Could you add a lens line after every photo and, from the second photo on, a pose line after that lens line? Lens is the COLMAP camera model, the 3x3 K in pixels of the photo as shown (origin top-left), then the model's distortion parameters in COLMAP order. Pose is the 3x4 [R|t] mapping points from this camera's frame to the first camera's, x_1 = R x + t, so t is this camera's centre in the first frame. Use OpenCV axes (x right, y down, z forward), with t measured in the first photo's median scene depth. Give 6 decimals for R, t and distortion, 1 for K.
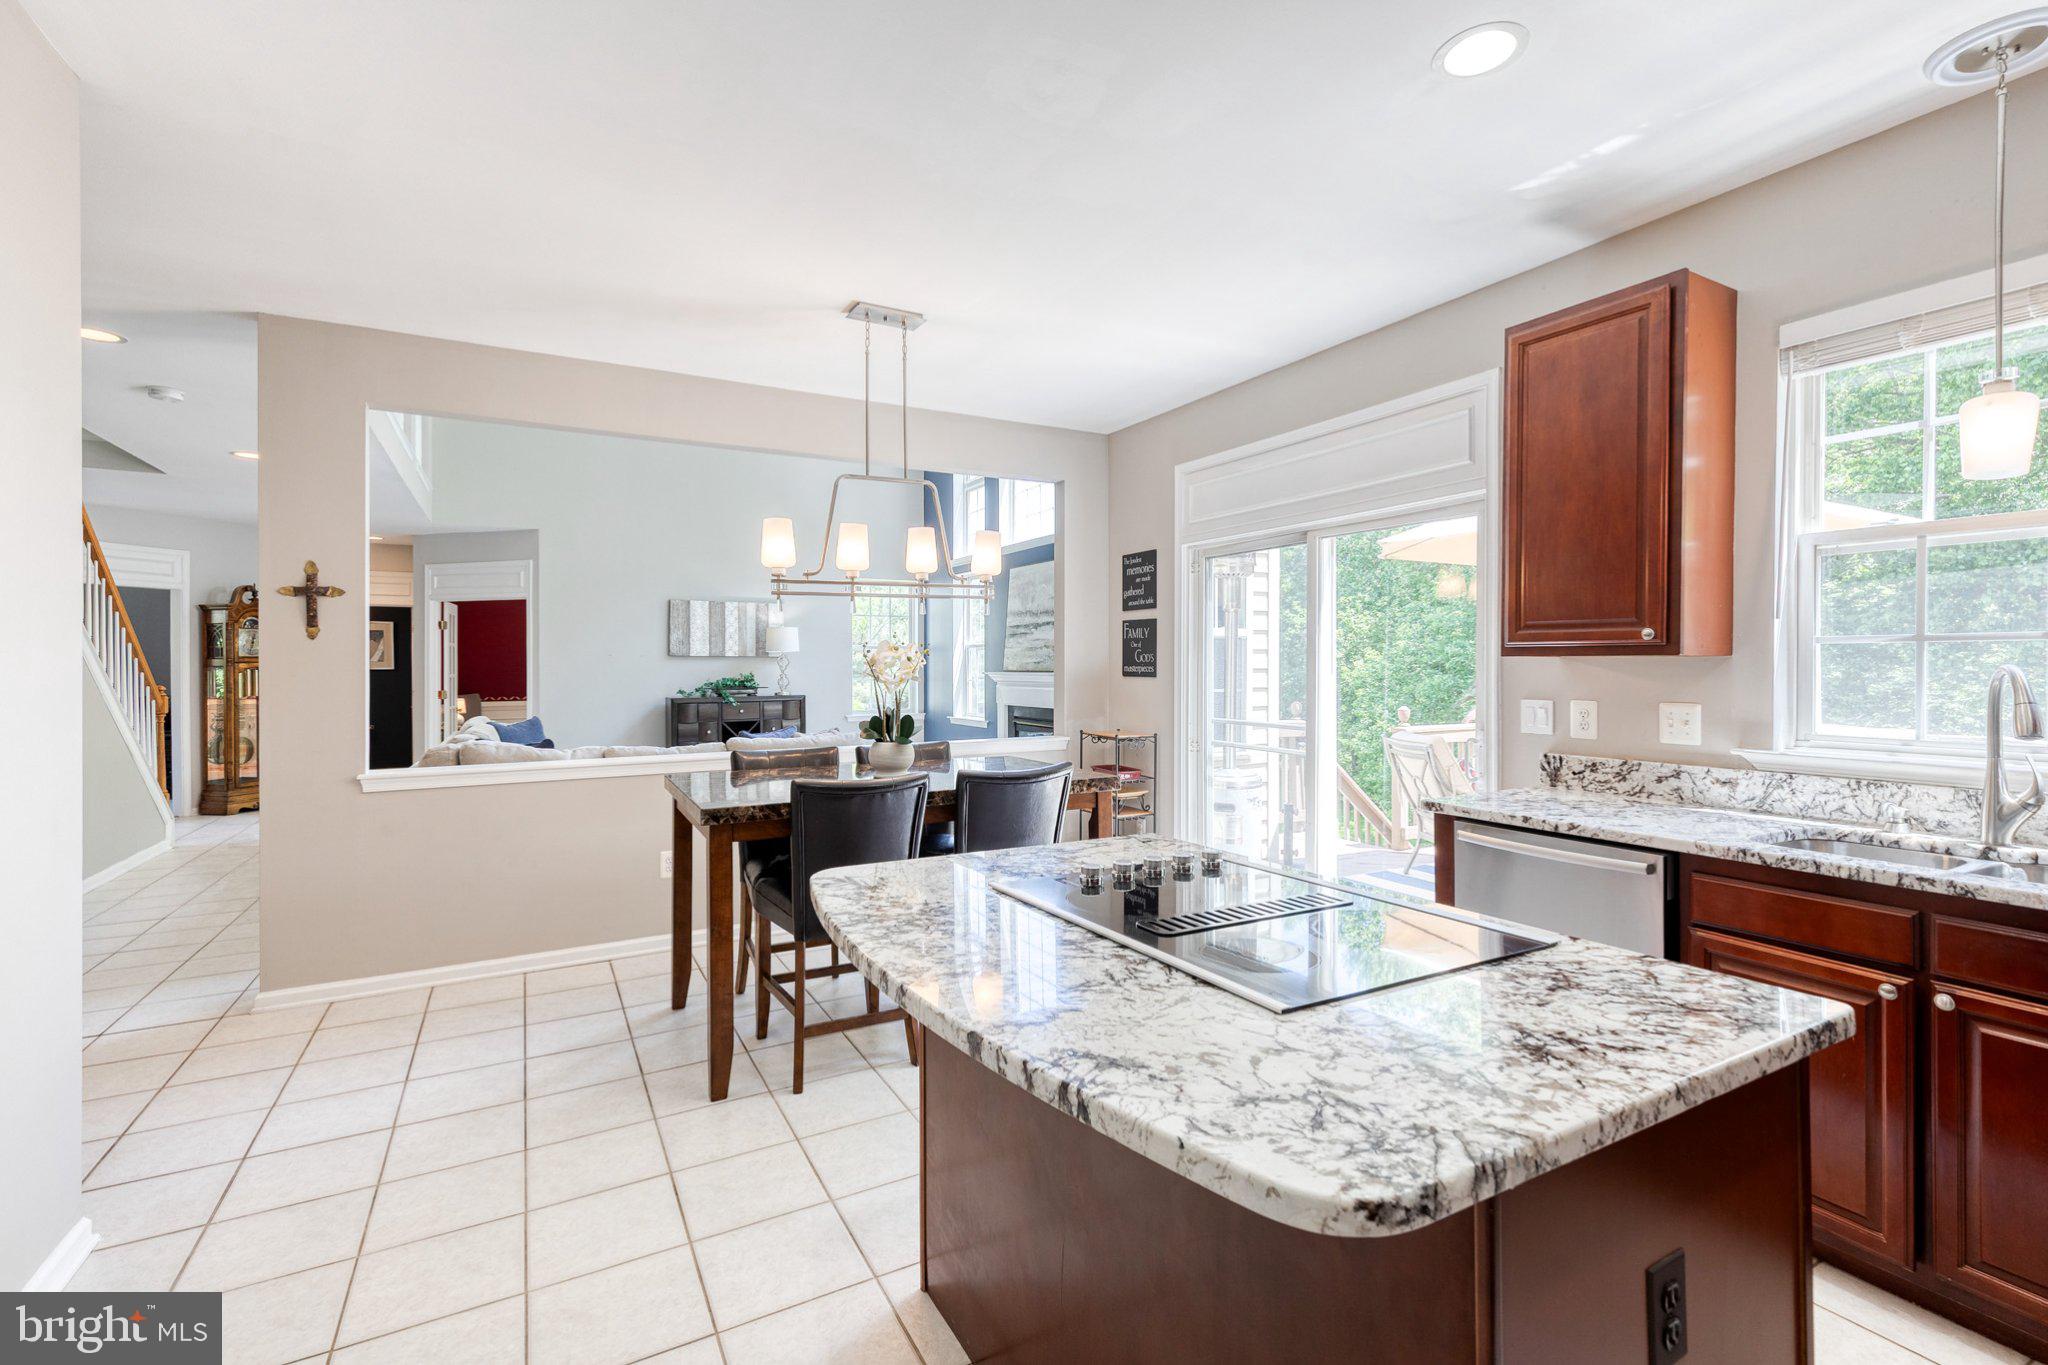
lens RADIAL K [[916.9, 0, 1008.8], [0, 916.9, 660.9], [0, 0, 1]] dist [0.011125, -0.002575]
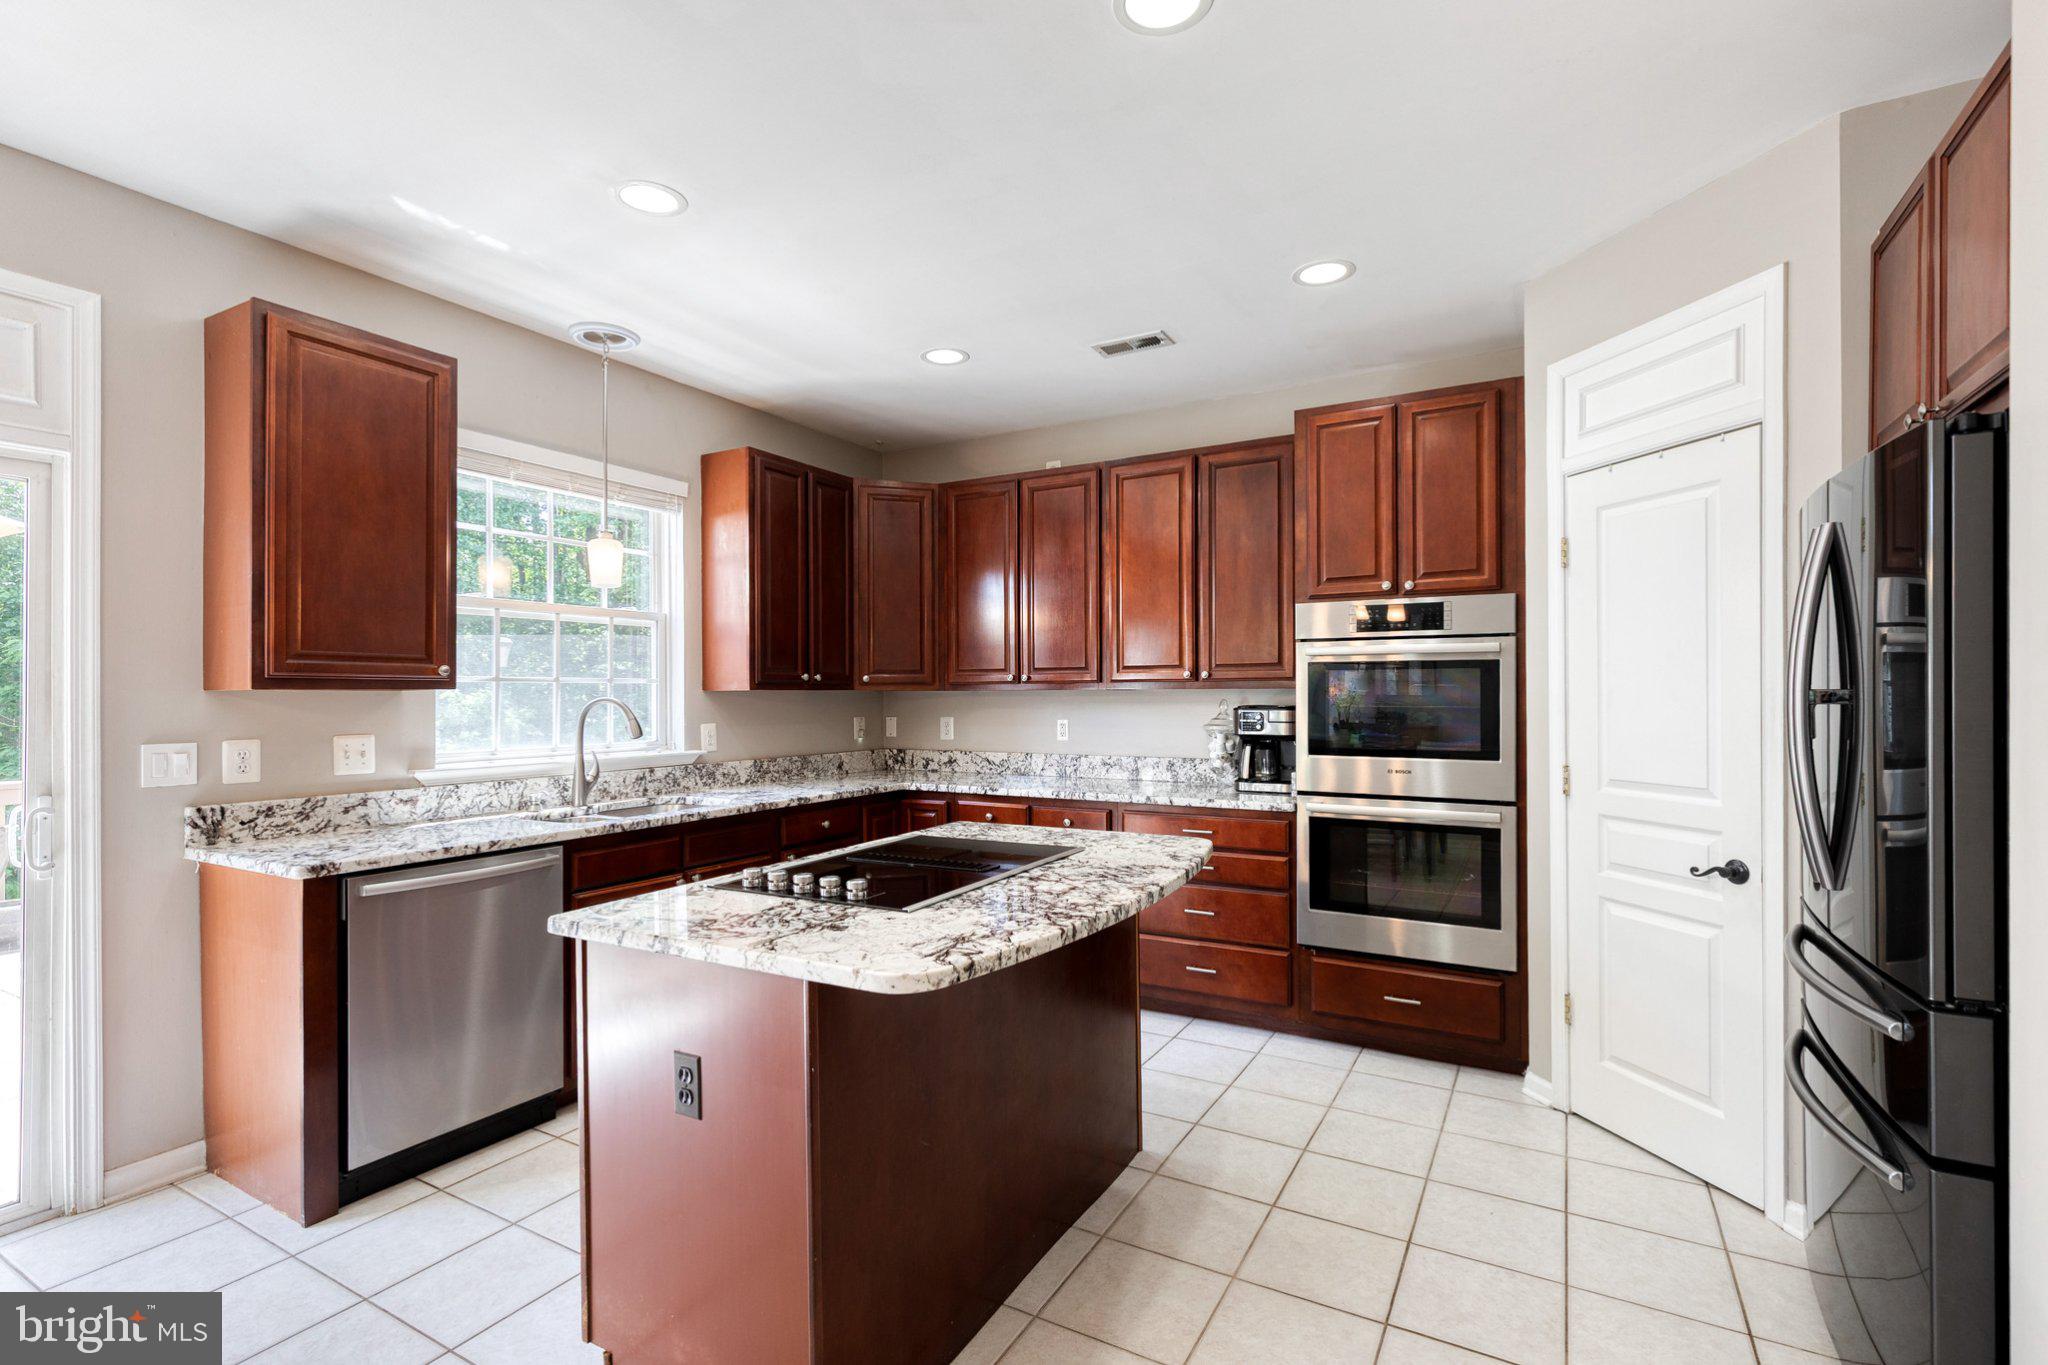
lens RADIAL K [[916.9, 0, 1033.9], [0, 916.9, 694.3], [0, 0, 1]] dist [0.011125, -0.002575]
pose [[-0.519492, 0.008452, 0.854434, -0.583861], [0.007270, 0.999959, -0.005472, 0.010555], [-0.854444, 0.003369, -0.519532, 0.895246]]
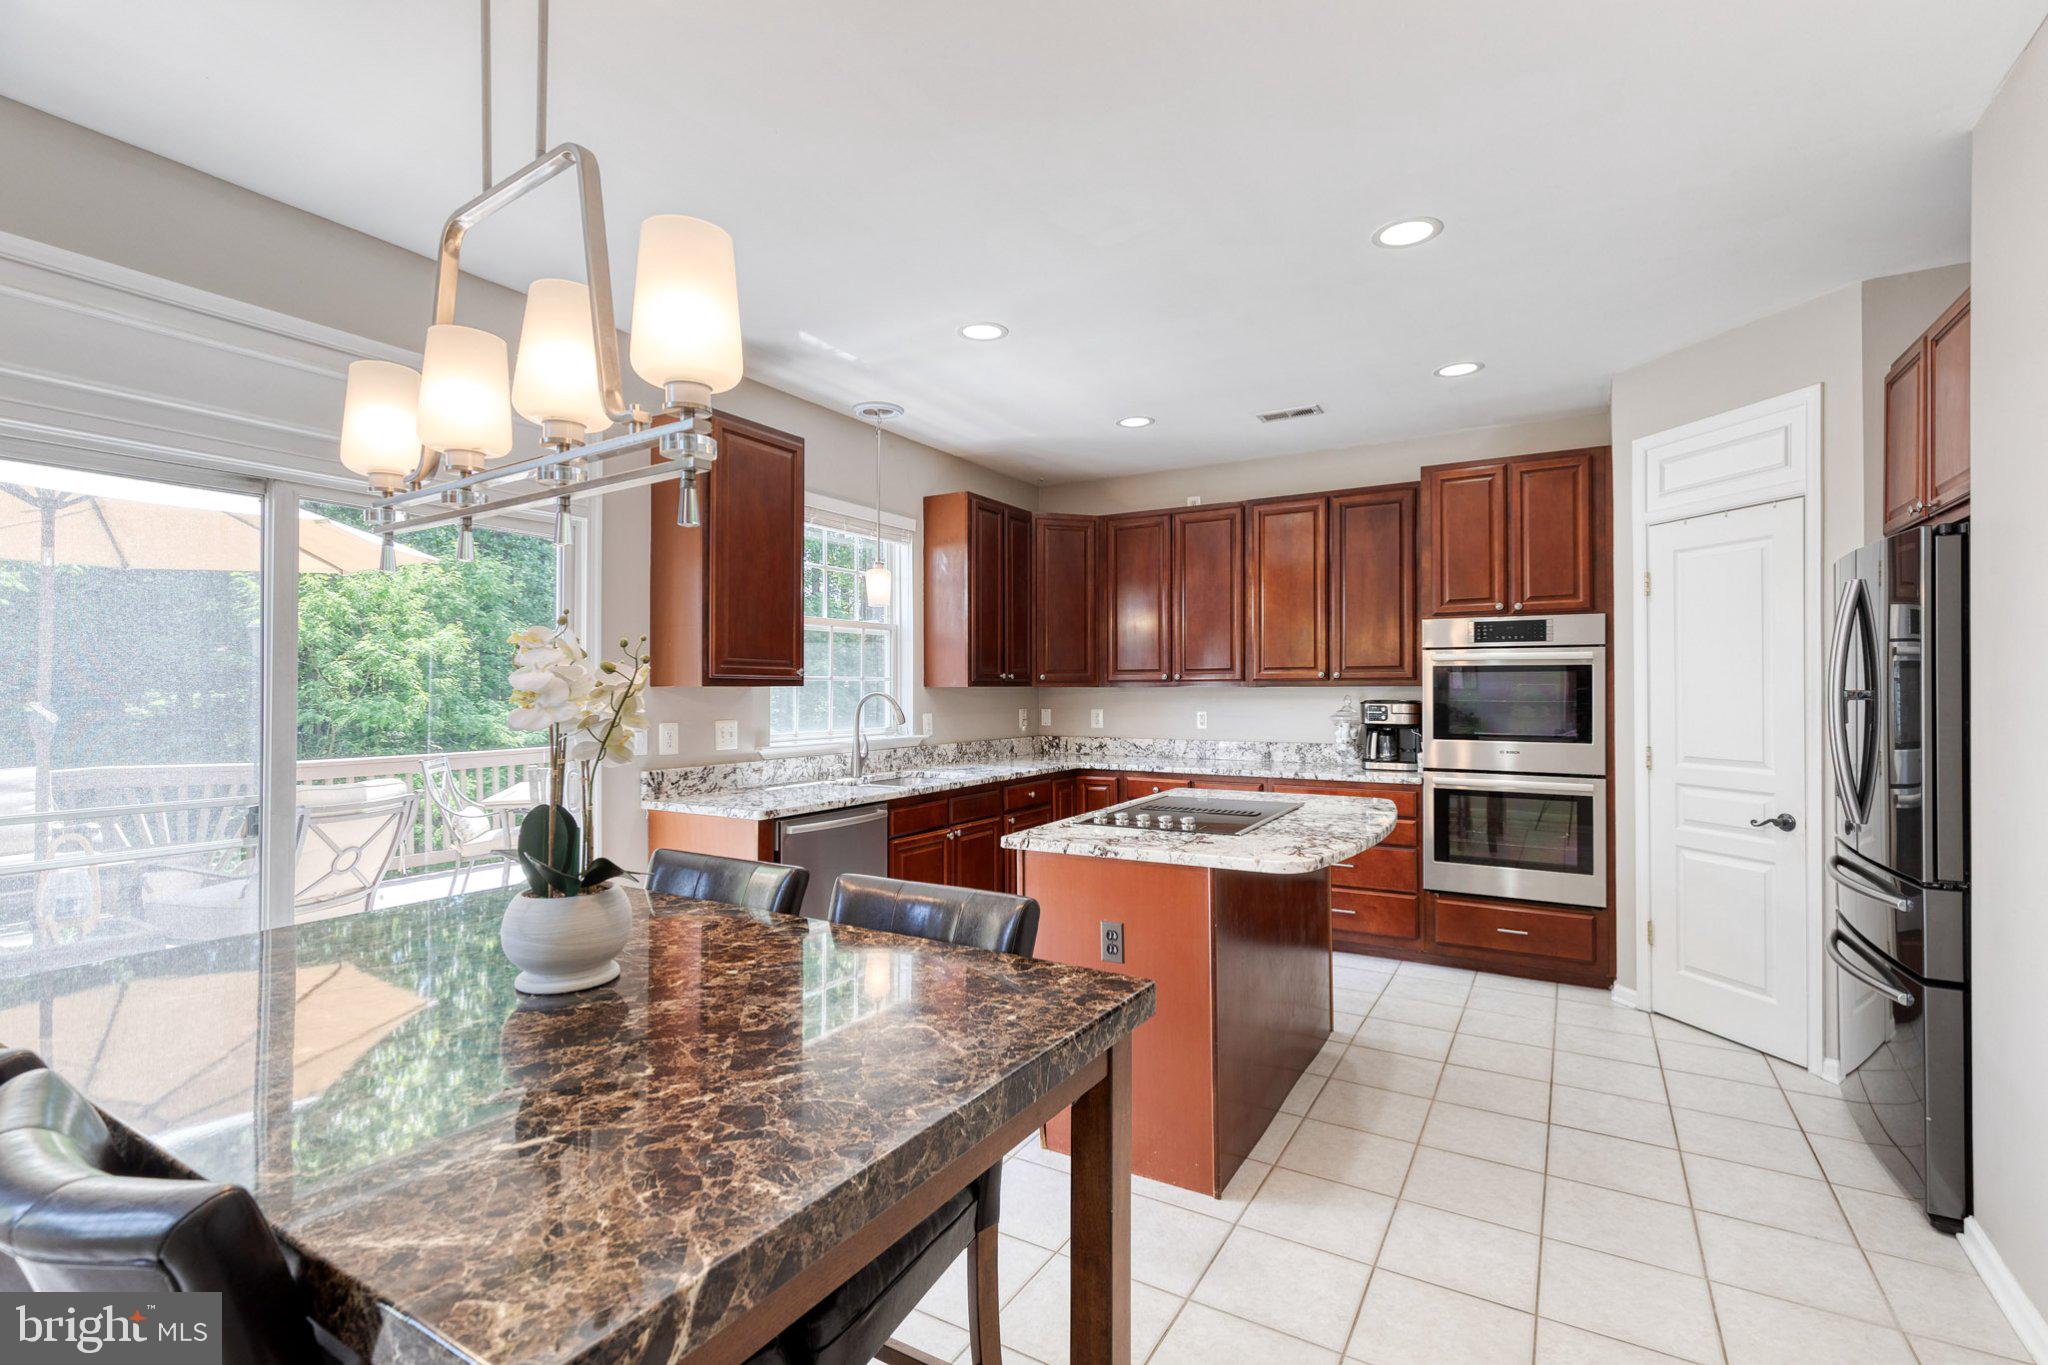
lens RADIAL K [[916.9, 0, 1019.9], [0, 916.9, 684.0], [0, 0, 1]] dist [0.011125, -0.002575]
pose [[-0.506144, 0.011789, 0.862368, -0.714264], [0.004528, 0.999929, -0.011012, 0.007968], [-0.862437, -0.001669, -0.506162, 1.339859]]
